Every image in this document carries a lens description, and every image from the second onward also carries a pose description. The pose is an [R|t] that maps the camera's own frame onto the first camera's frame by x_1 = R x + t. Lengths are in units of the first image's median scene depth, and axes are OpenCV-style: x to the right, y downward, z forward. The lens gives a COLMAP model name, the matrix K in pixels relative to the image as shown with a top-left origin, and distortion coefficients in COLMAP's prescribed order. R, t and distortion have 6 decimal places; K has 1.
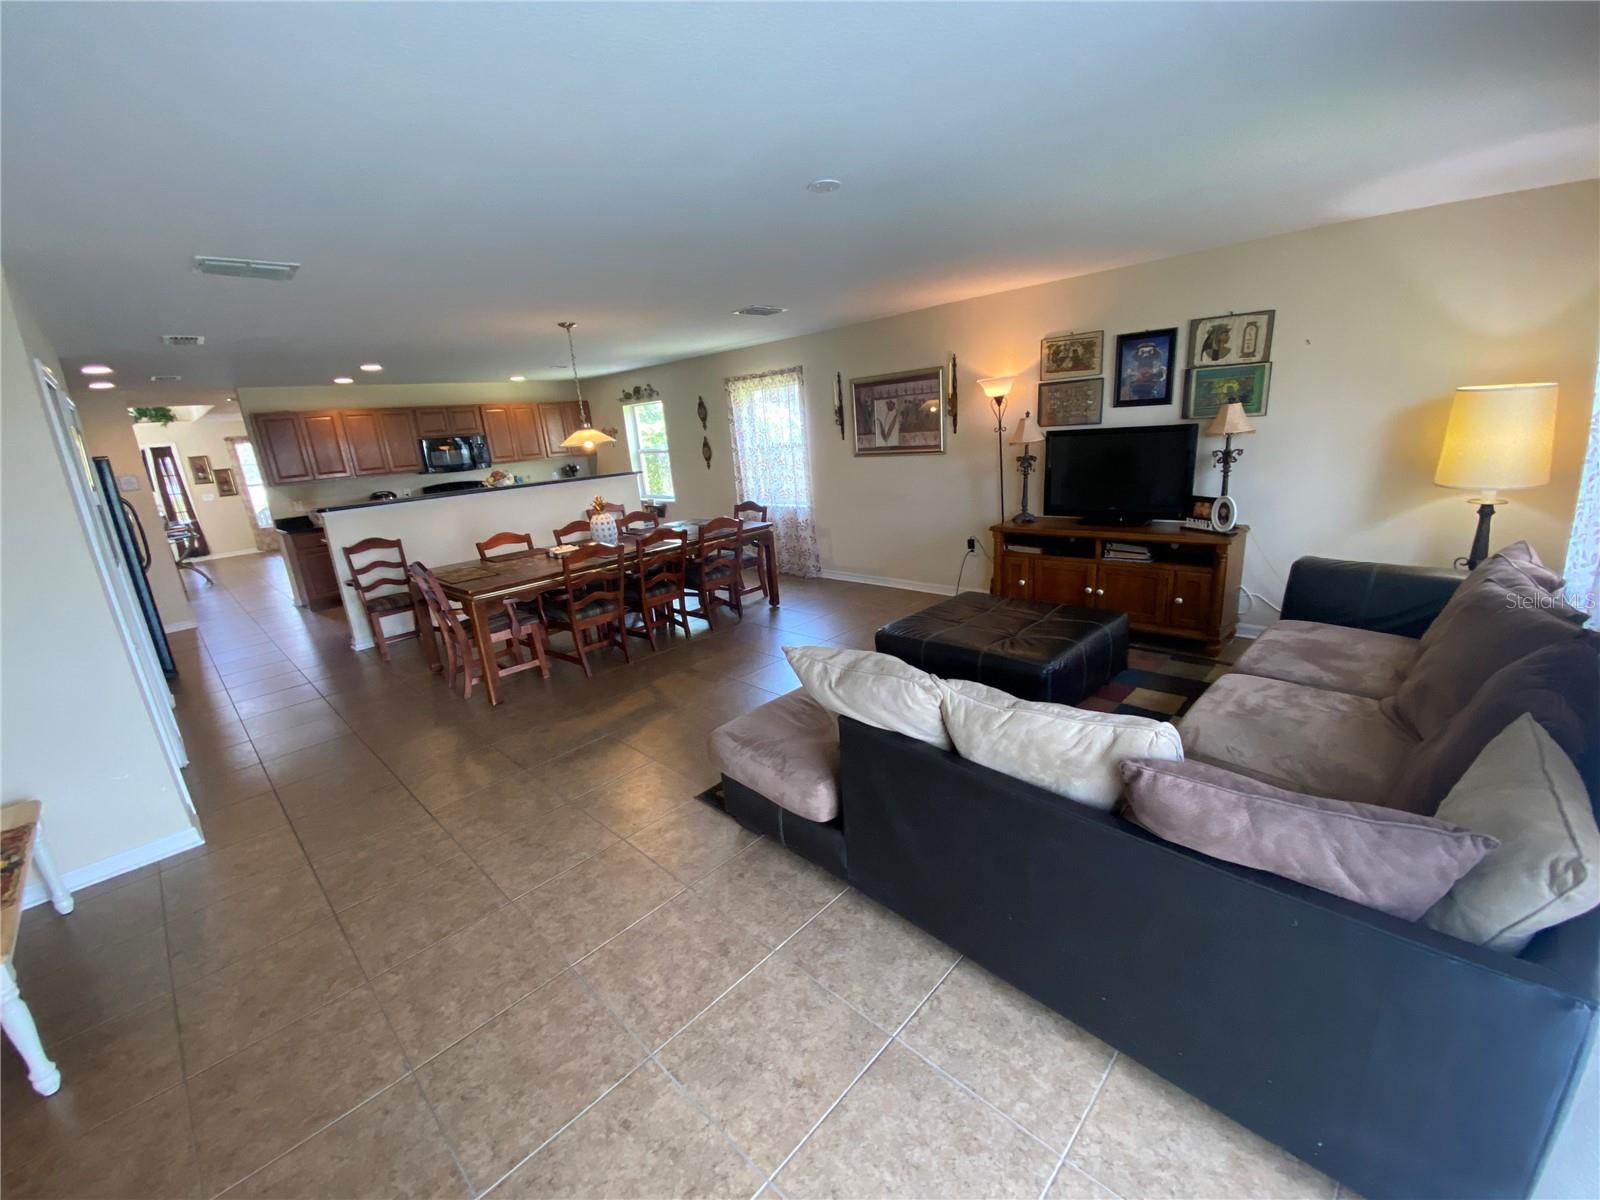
lens RADIAL K [[652.8, 0, 801.2], [0, 652.8, 597.0], [0, 0, 1]] dist [0.009107, -0.002553]
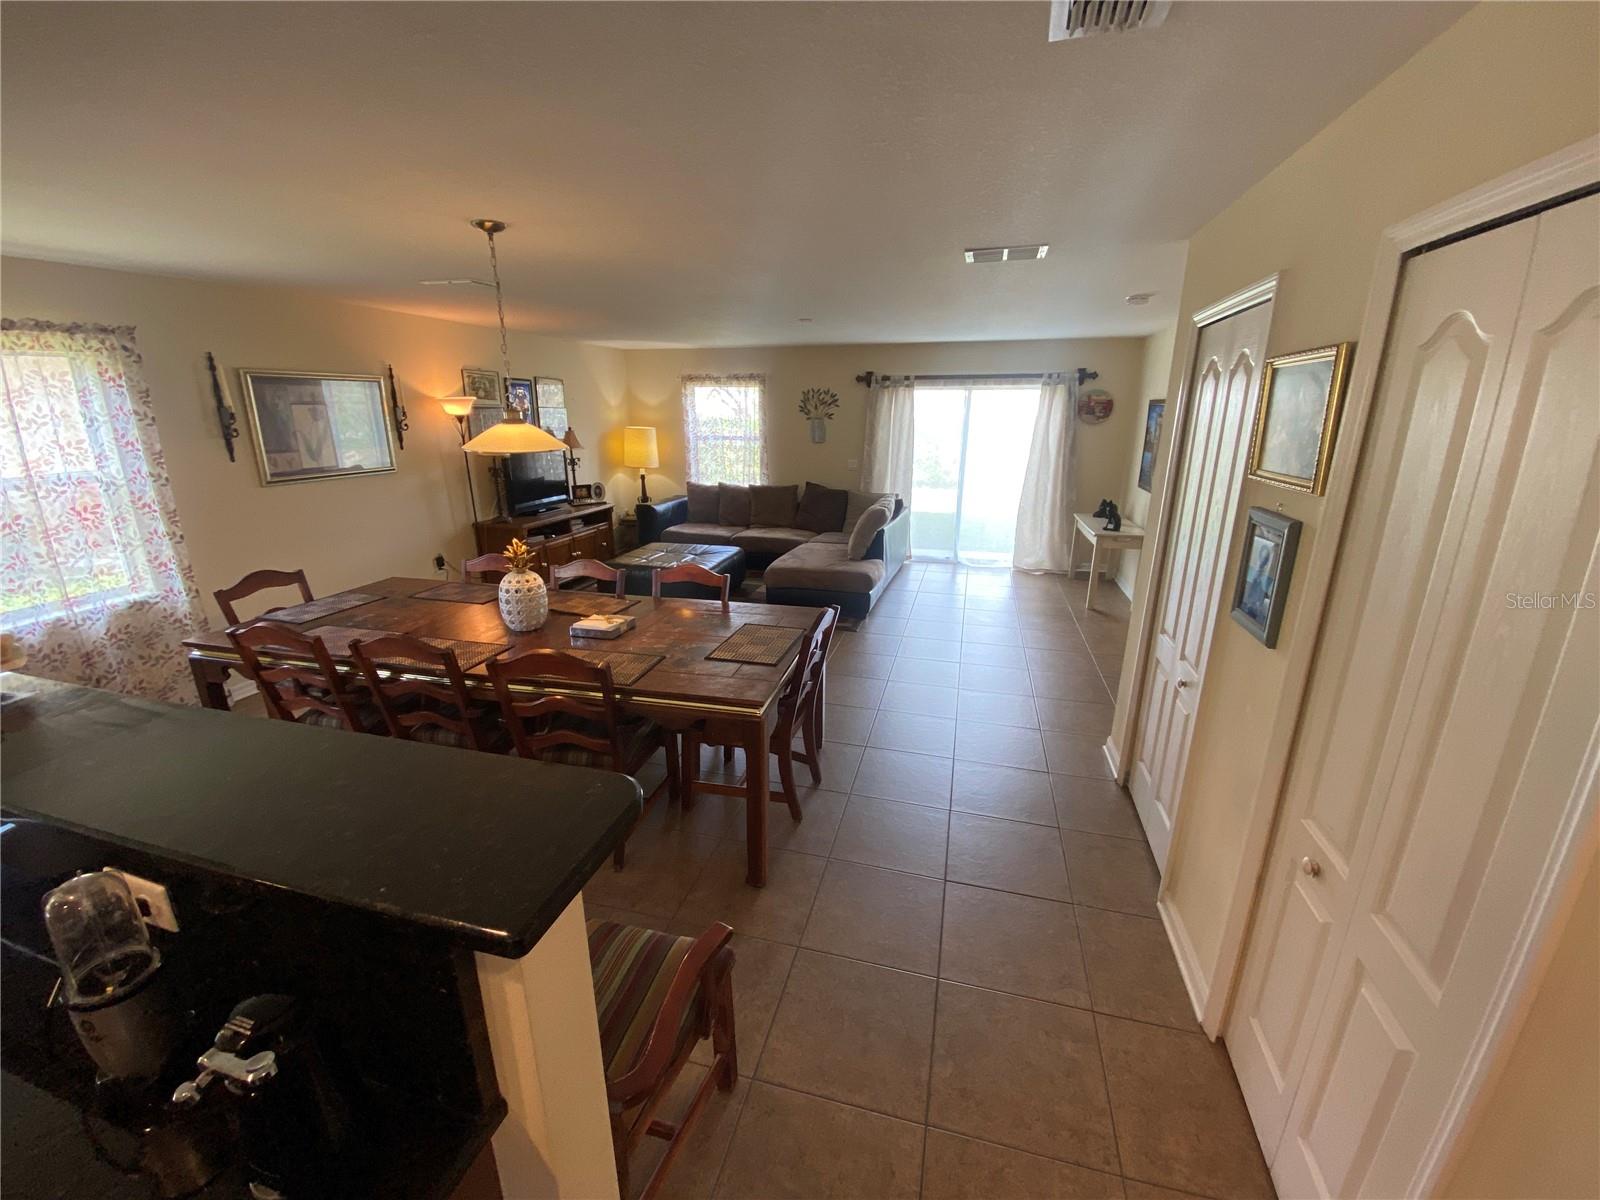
lens RADIAL K [[657.9, 0, 799.1], [0, 657.9, 603.5], [0, 0, 1]] dist [-0.013409, -0.003352]
pose [[-0.474594, -0.173121, 0.863012, -0.956832], [0.257994, 0.910045, 0.324434, -0.228471], [-0.841546, 0.376626, -0.387238, 1.063521]]
